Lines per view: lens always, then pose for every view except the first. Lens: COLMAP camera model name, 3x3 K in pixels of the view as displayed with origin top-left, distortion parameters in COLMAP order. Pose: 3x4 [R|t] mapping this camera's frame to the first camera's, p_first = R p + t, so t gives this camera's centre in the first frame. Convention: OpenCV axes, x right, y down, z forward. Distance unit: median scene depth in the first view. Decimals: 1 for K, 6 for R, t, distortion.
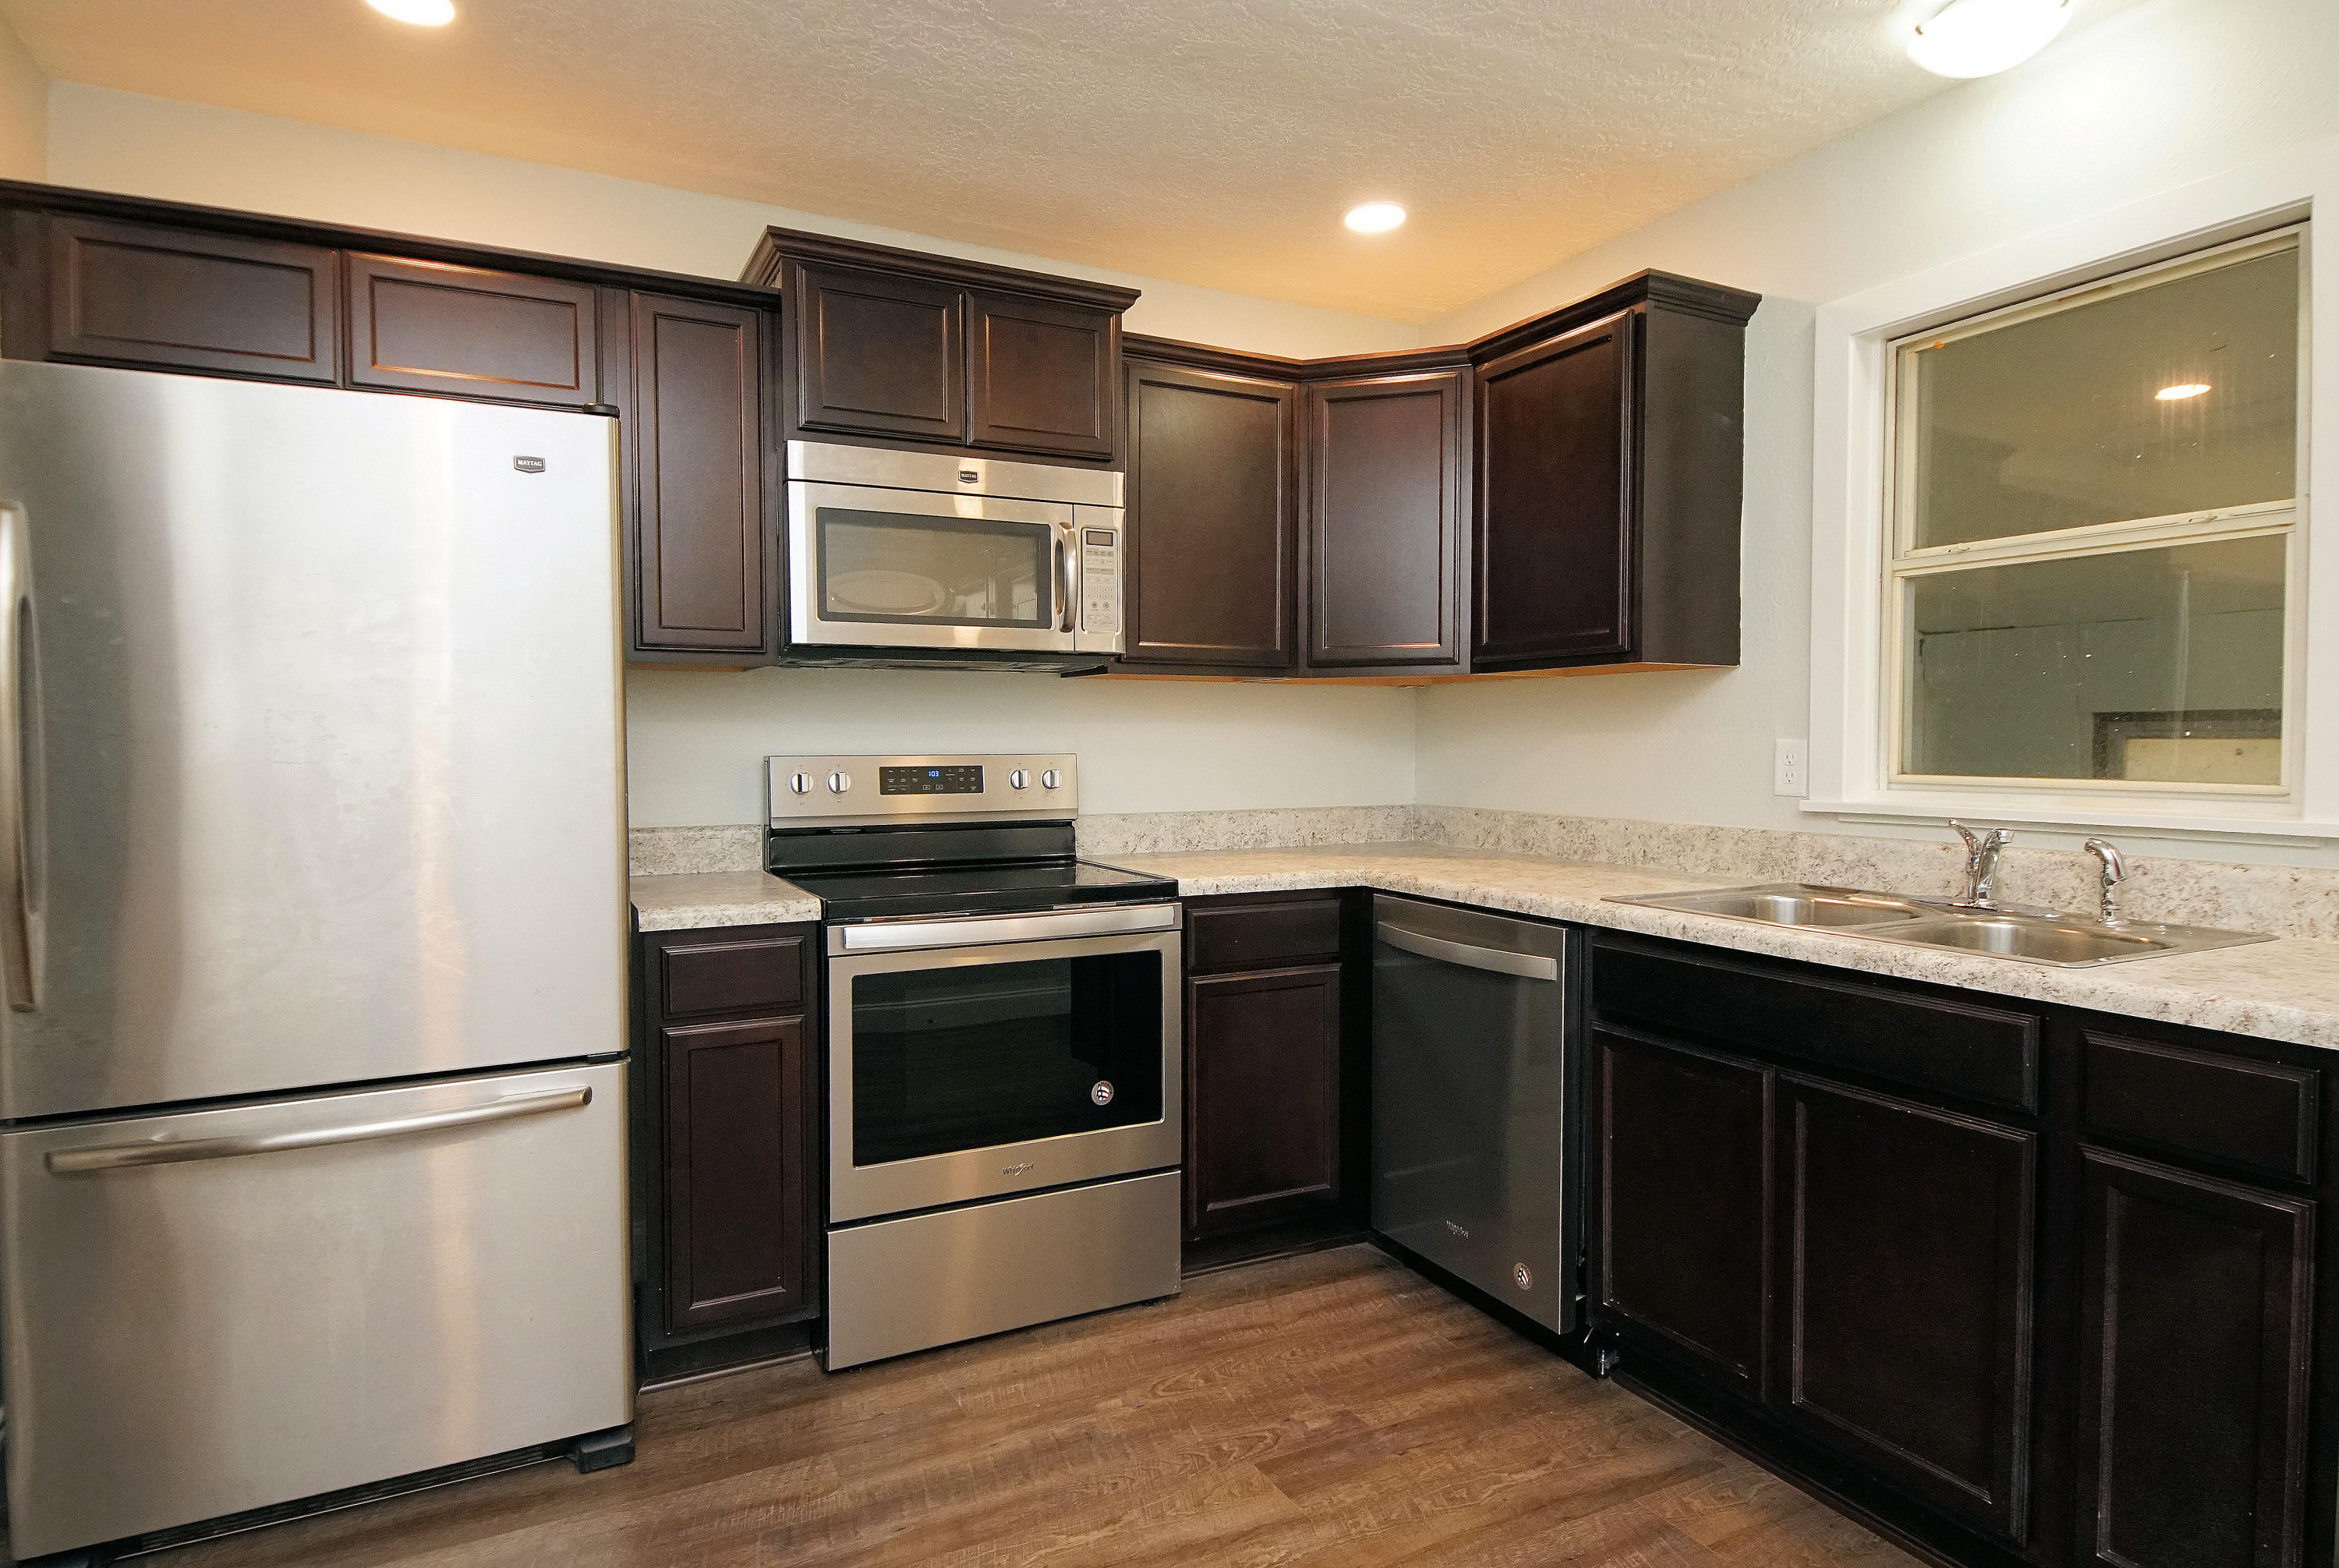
lens RADIAL K [[1301.3, 0, 1163.1], [0, 1301.3, 772.0], [0, 0, 1]] dist [0.046152, -0.047152]
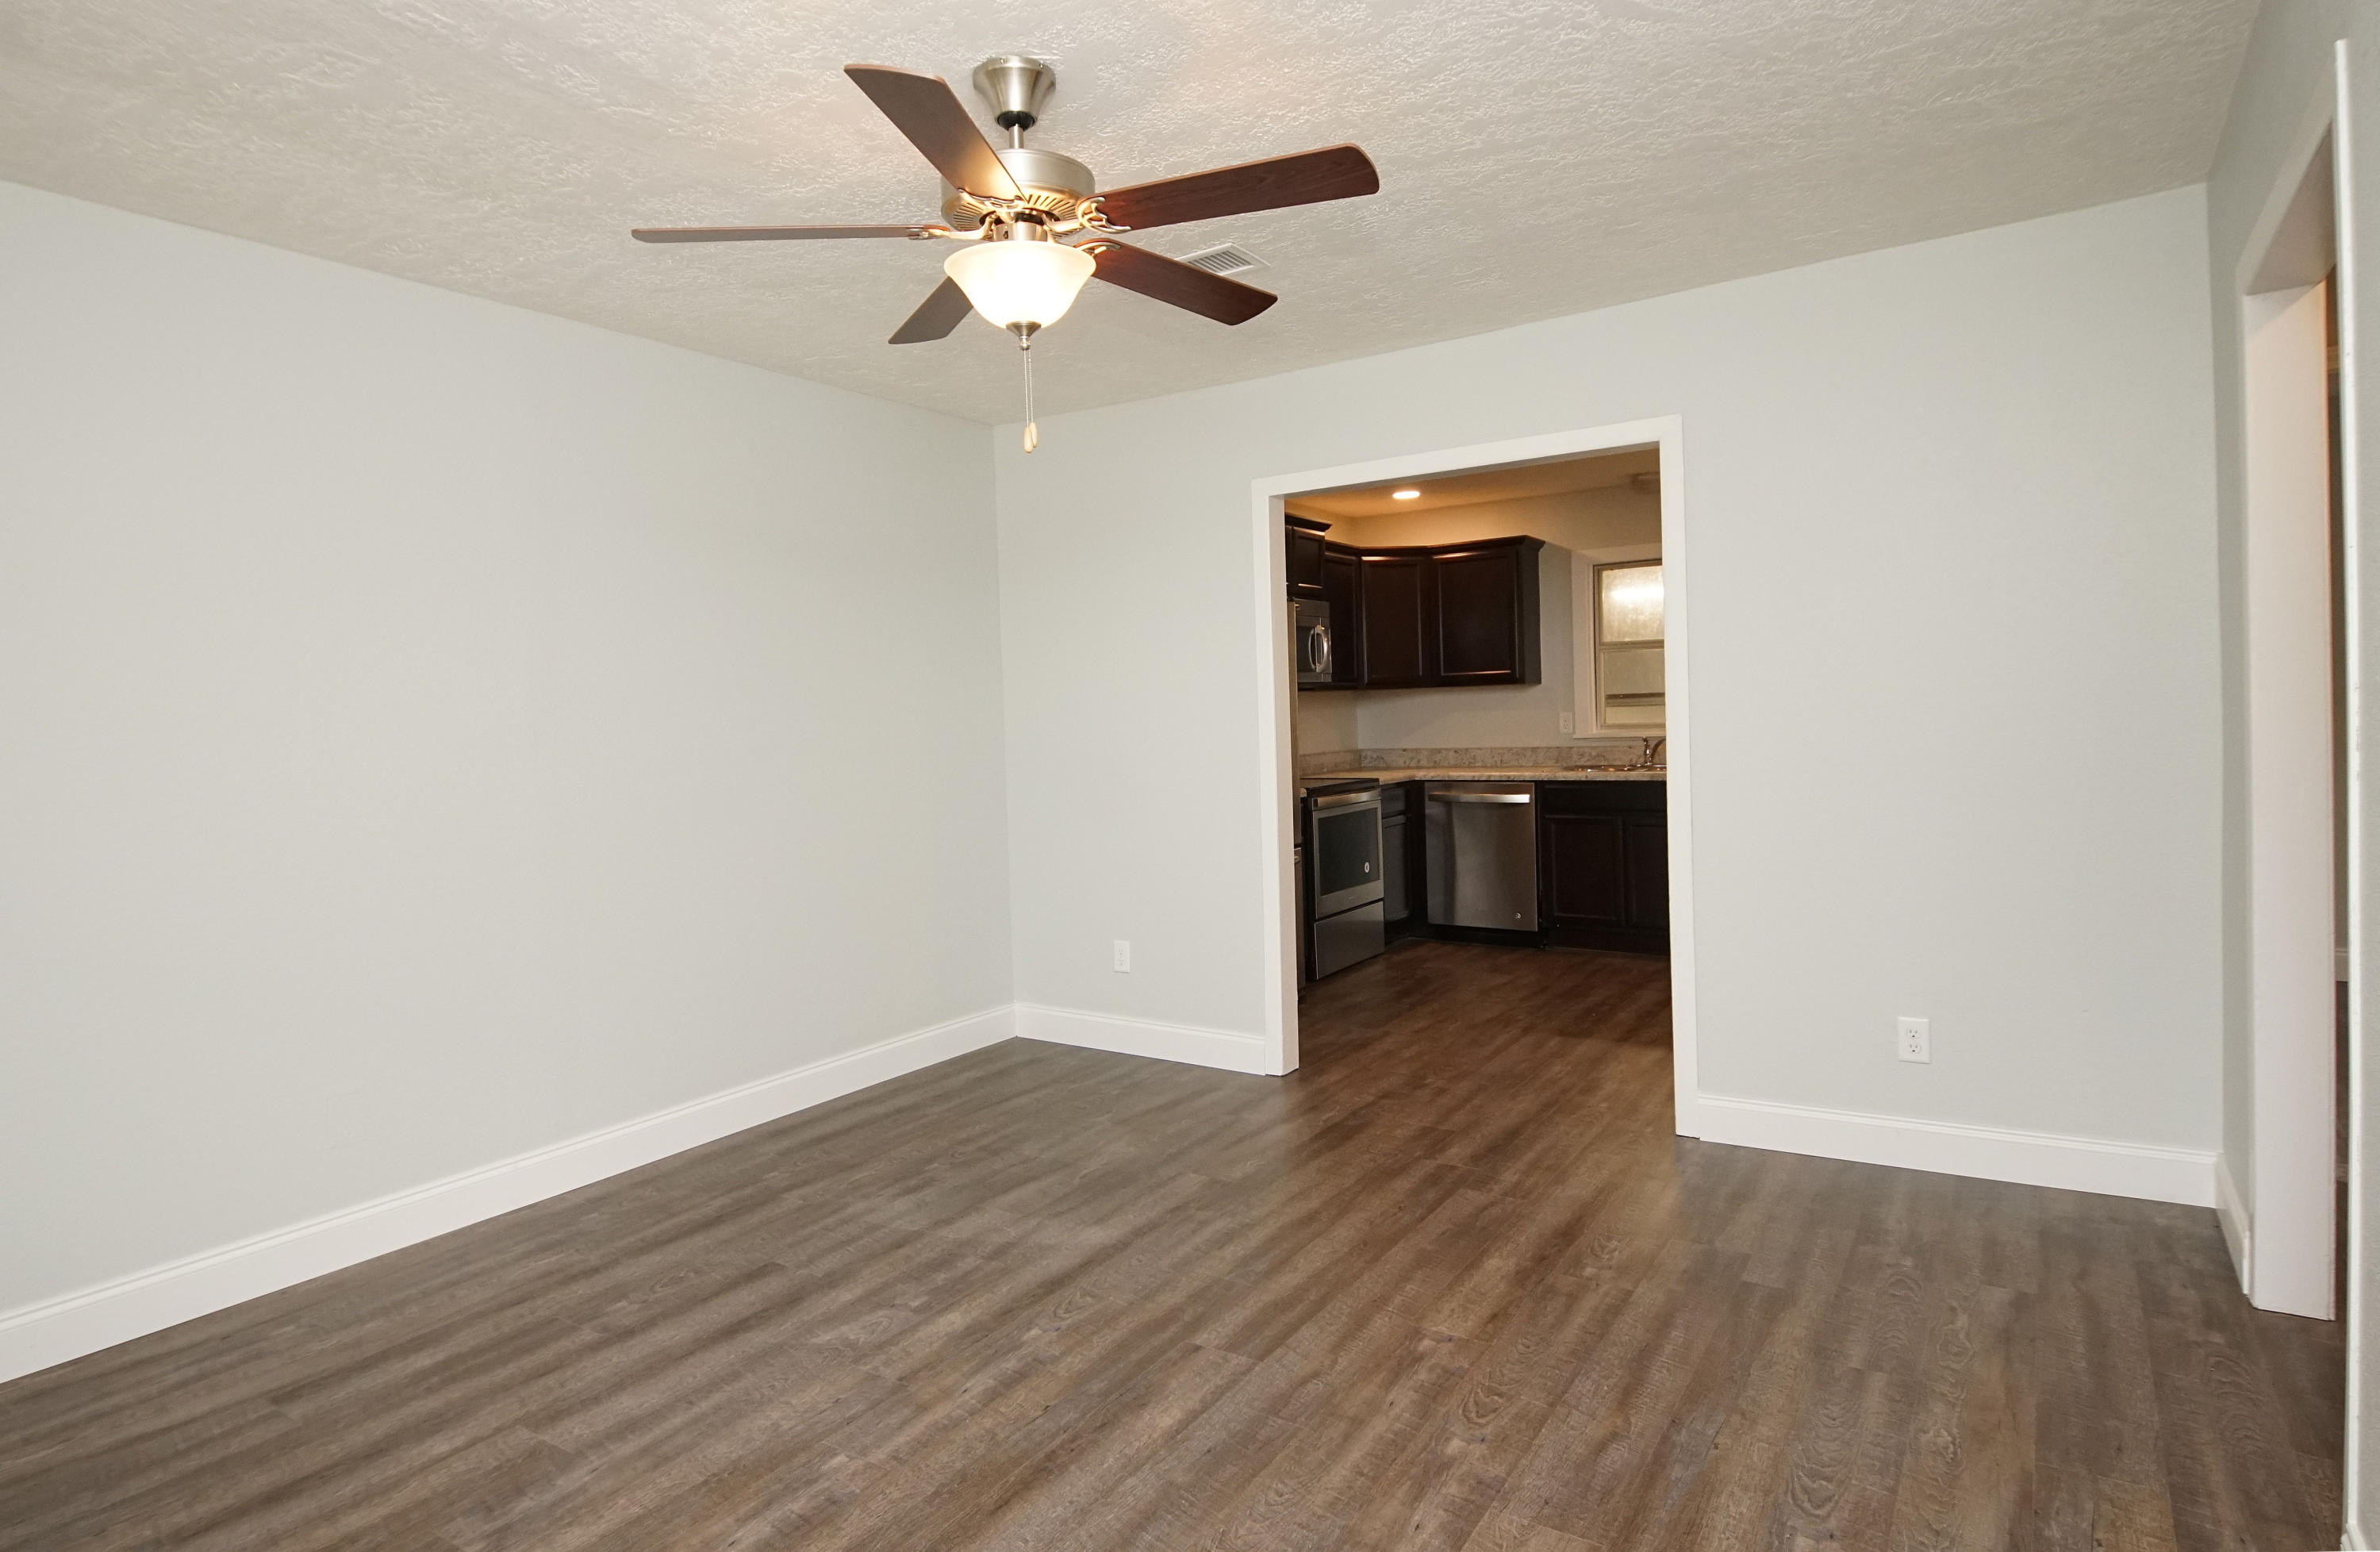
lens RADIAL K [[1268.9, 0, 1173.2], [0, 1268.9, 766.2], [0, 0, 1]] dist [0.021724, -0.000049]
pose [[0.873315, -0.048474, 0.484738, -1.543557], [0.045668, 0.998802, 0.017603, 0.003365], [-0.485011, 0.006764, 0.874482, -0.904627]]
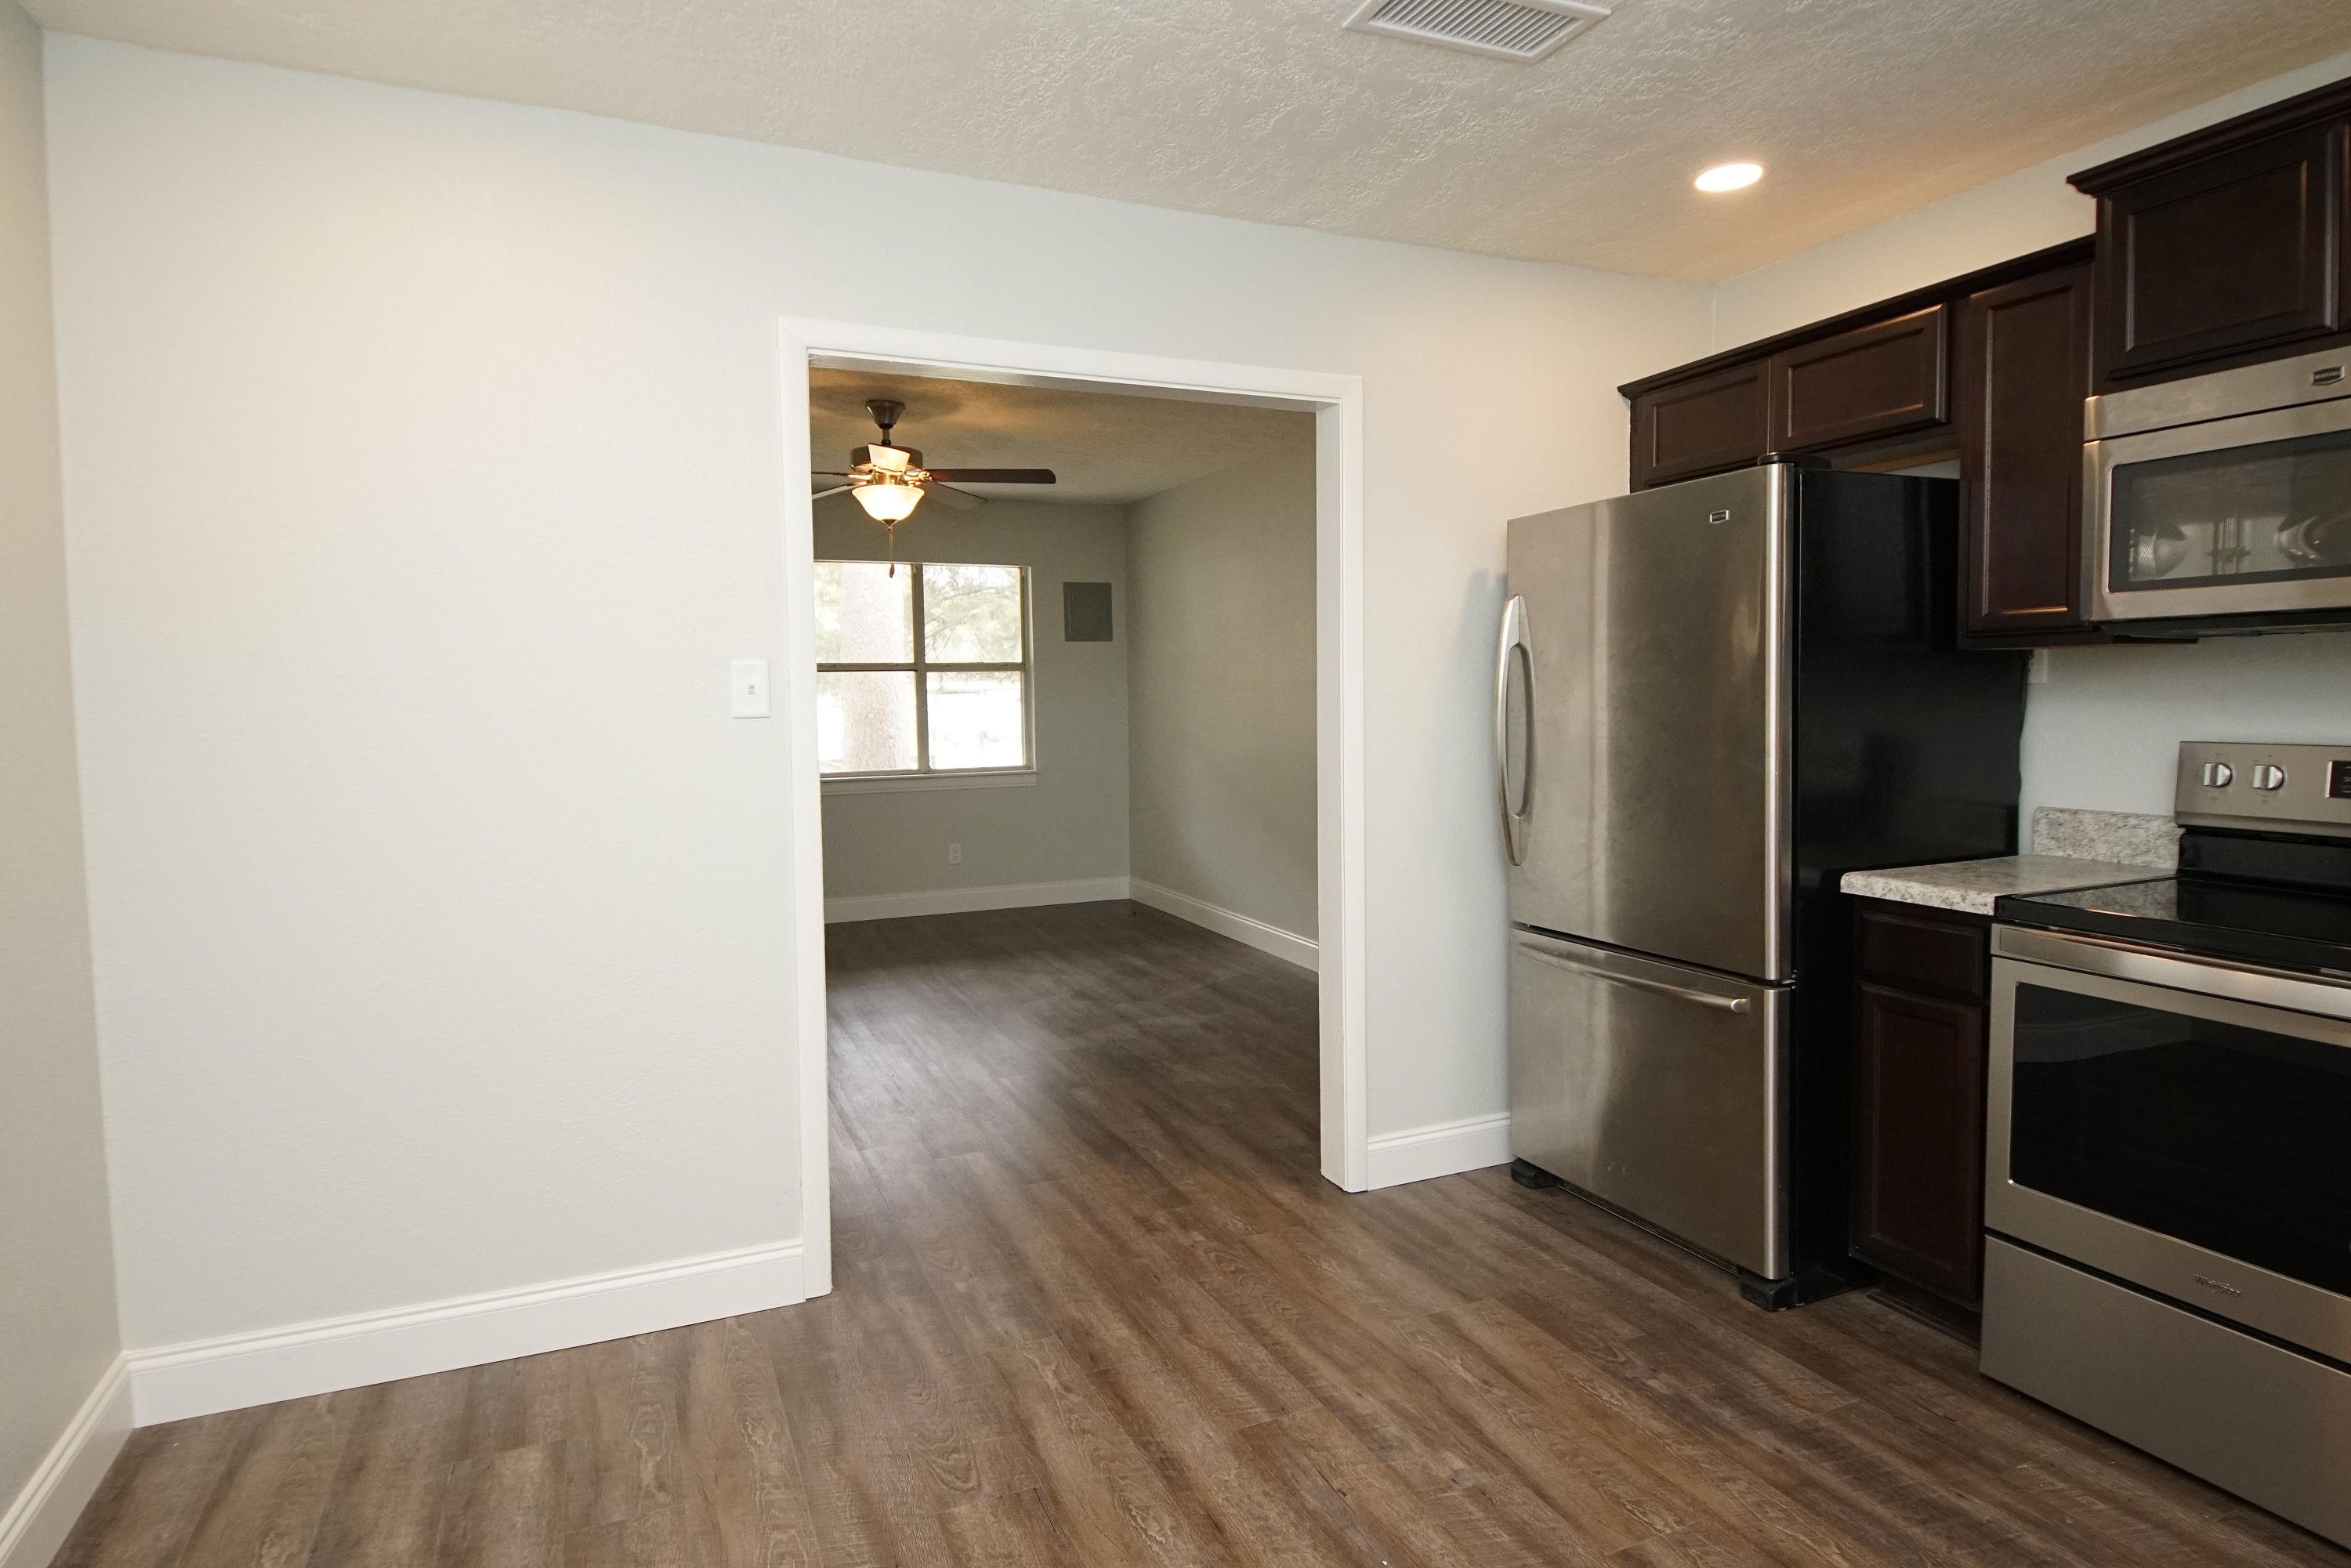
lens RADIAL K [[1255.7, 0, 1157.9], [0, 1255.7, 766.5], [0, 0, 1]] dist [0.039583, -0.036684]
pose [[-0.060936, 0.060690, -0.996295, 0.667080], [-0.011738, 0.998037, 0.061514, -0.044869], [0.998073, 0.015443, -0.060104, 0.415228]]
